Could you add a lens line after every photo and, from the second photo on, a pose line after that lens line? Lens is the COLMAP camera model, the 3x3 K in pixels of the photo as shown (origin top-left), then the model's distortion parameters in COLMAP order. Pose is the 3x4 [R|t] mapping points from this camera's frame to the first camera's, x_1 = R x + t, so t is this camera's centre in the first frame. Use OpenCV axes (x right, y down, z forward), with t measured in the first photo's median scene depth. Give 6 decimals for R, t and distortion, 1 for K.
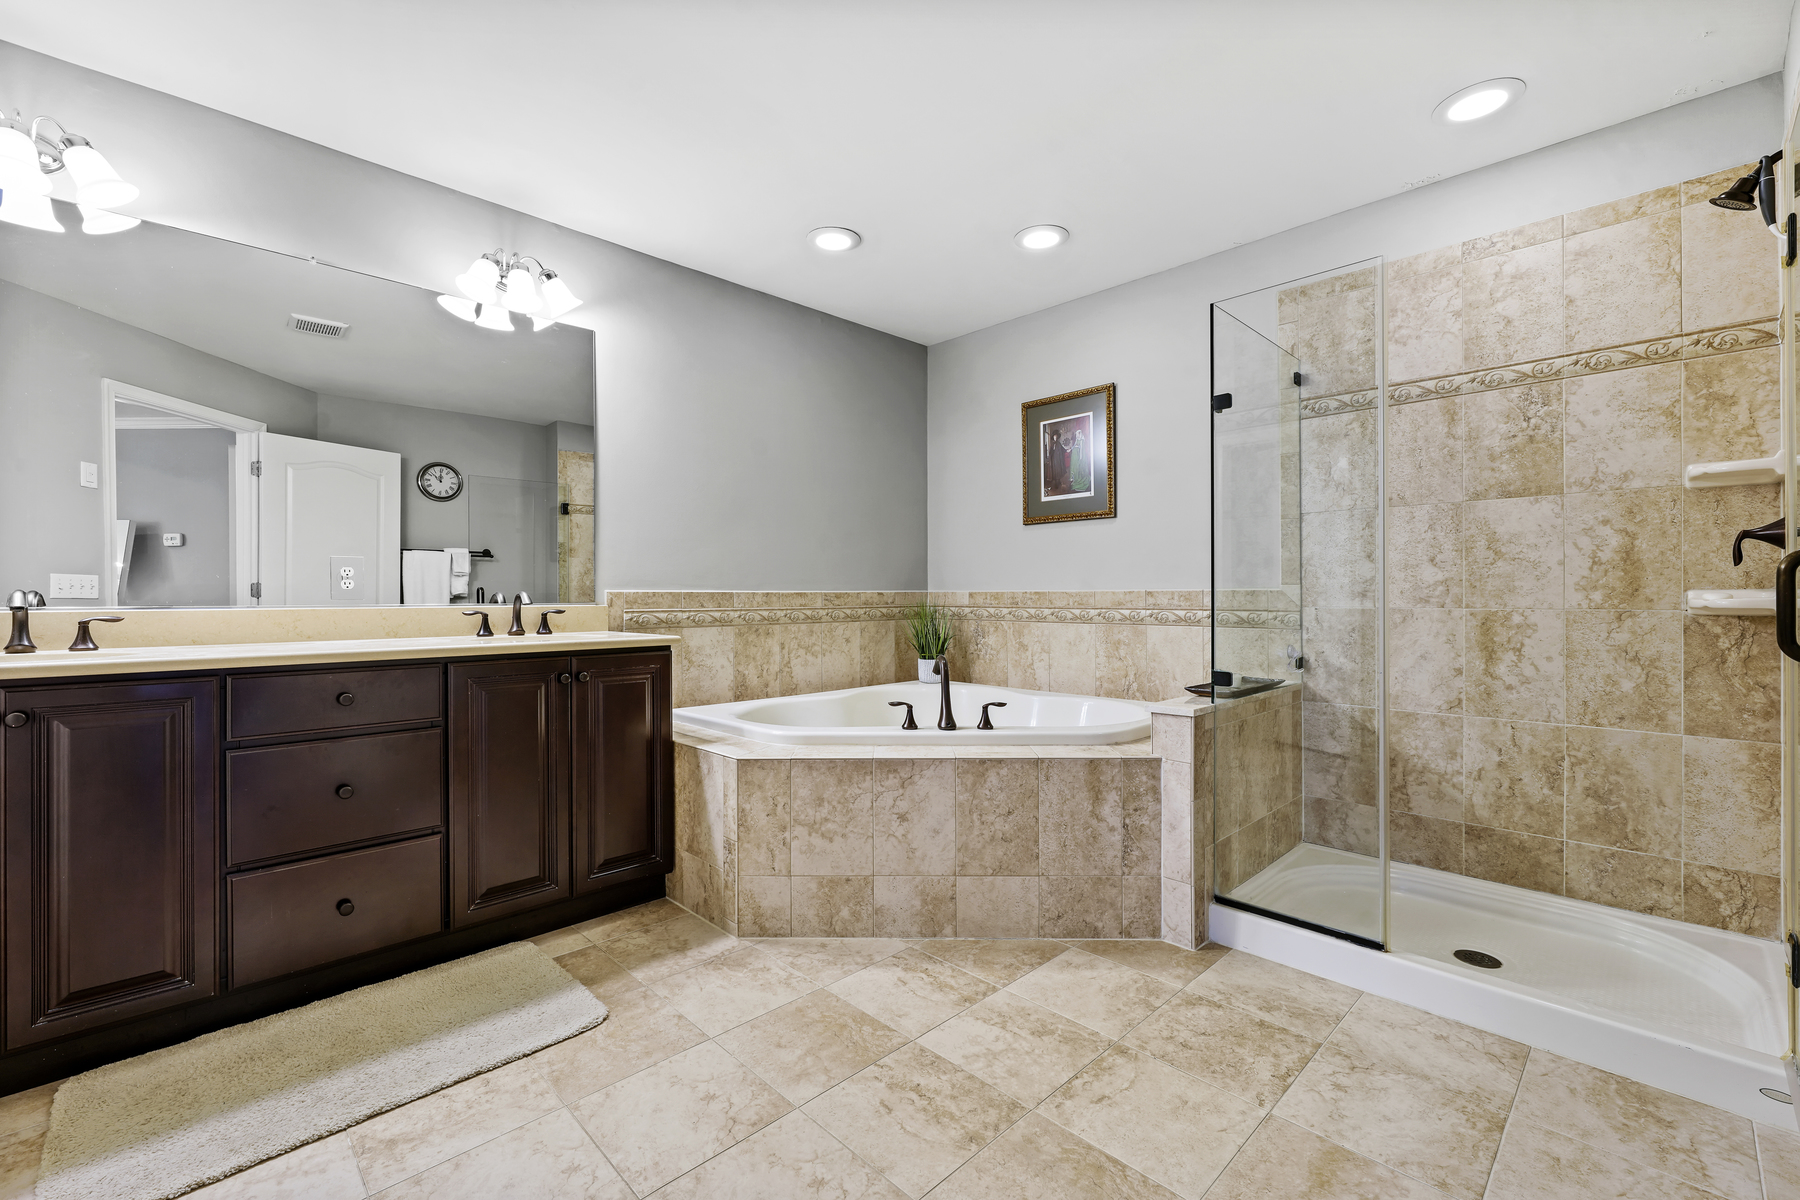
lens RADIAL K [[746.5, 0, 897.9], [0, 746.5, 599.0], [0, 0, 1]] dist [-0.001183, 0.000079]
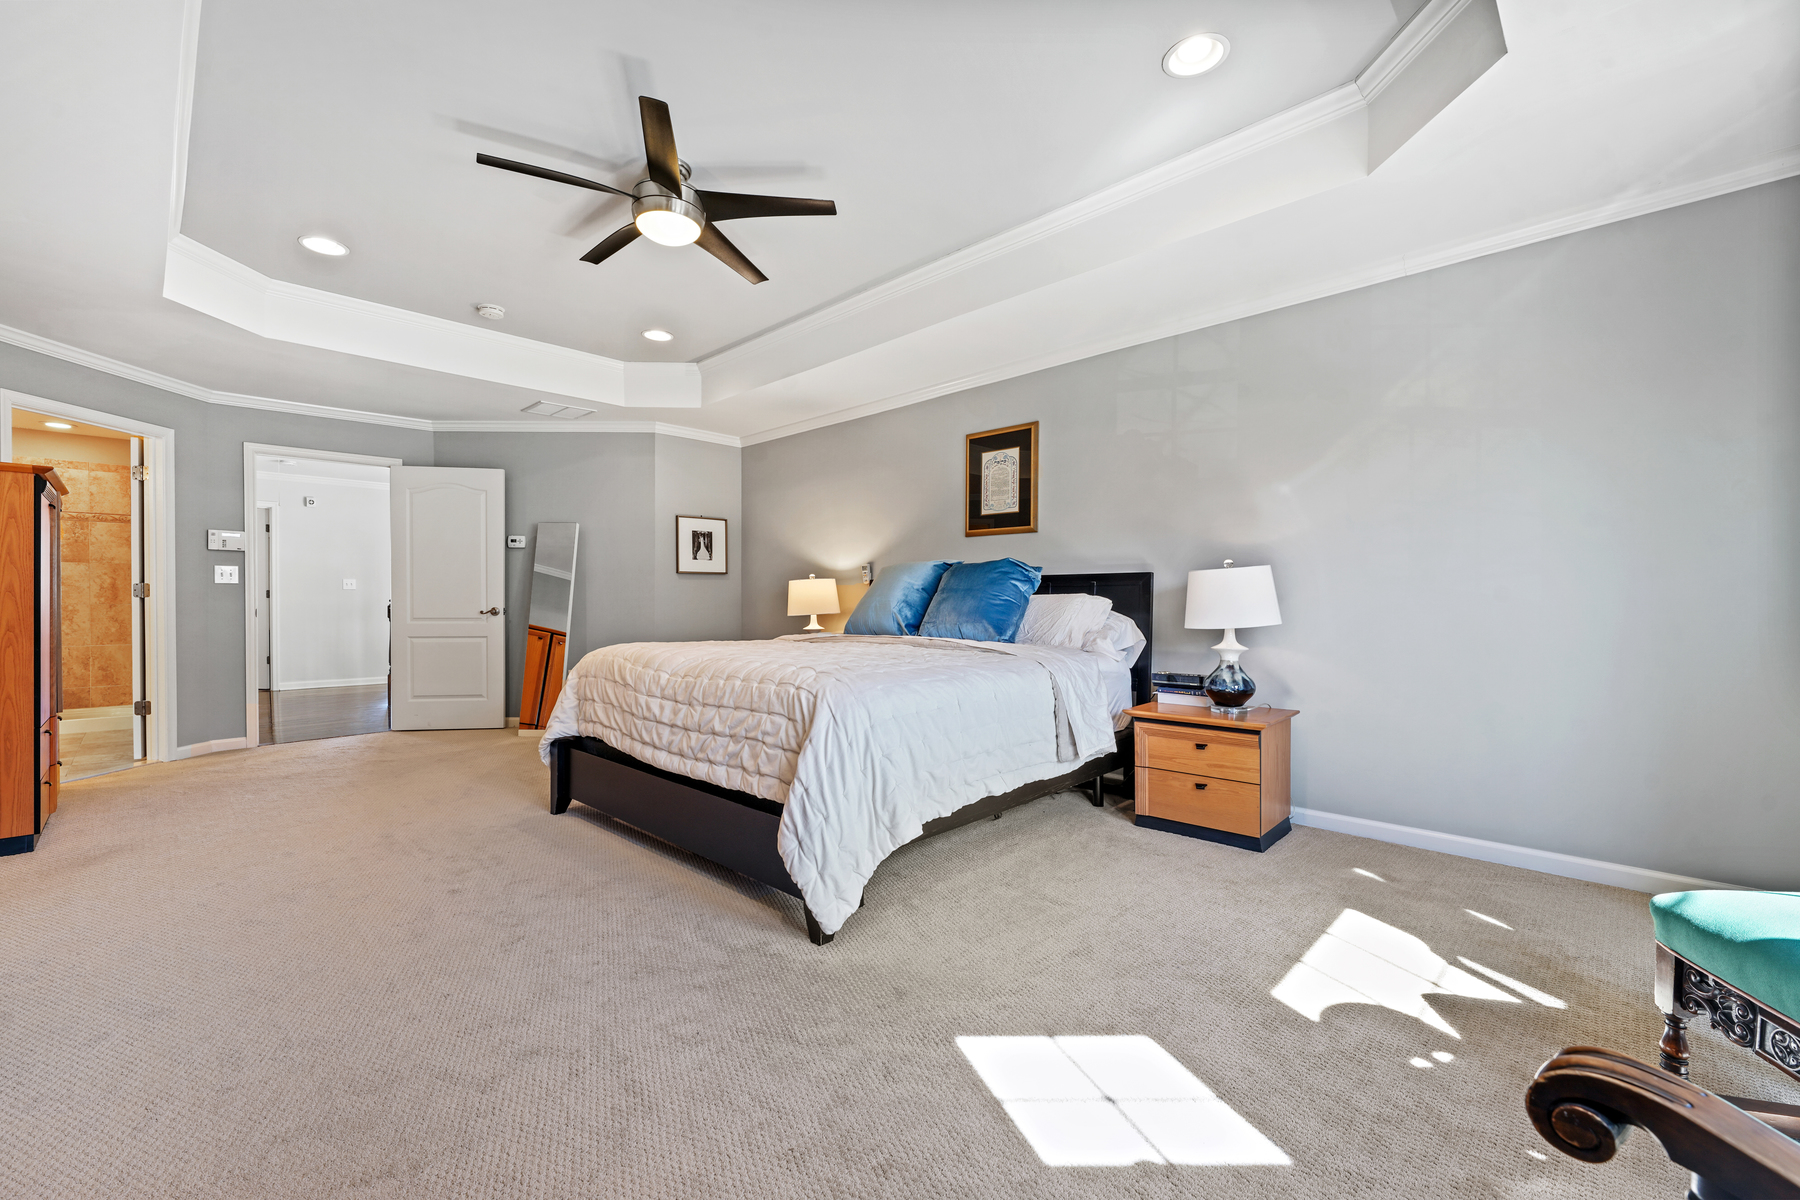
lens RADIAL K [[746.5, 0, 898.1], [0, 746.5, 602.2], [0, 0, 1]] dist [-0.001183, 0.000079]
pose [[-0.023419, -0.003783, 0.999719, -1.979714], [0.002504, 0.999989, 0.003843, 0.003188], [-0.999723, 0.002593, -0.023409, -1.971409]]
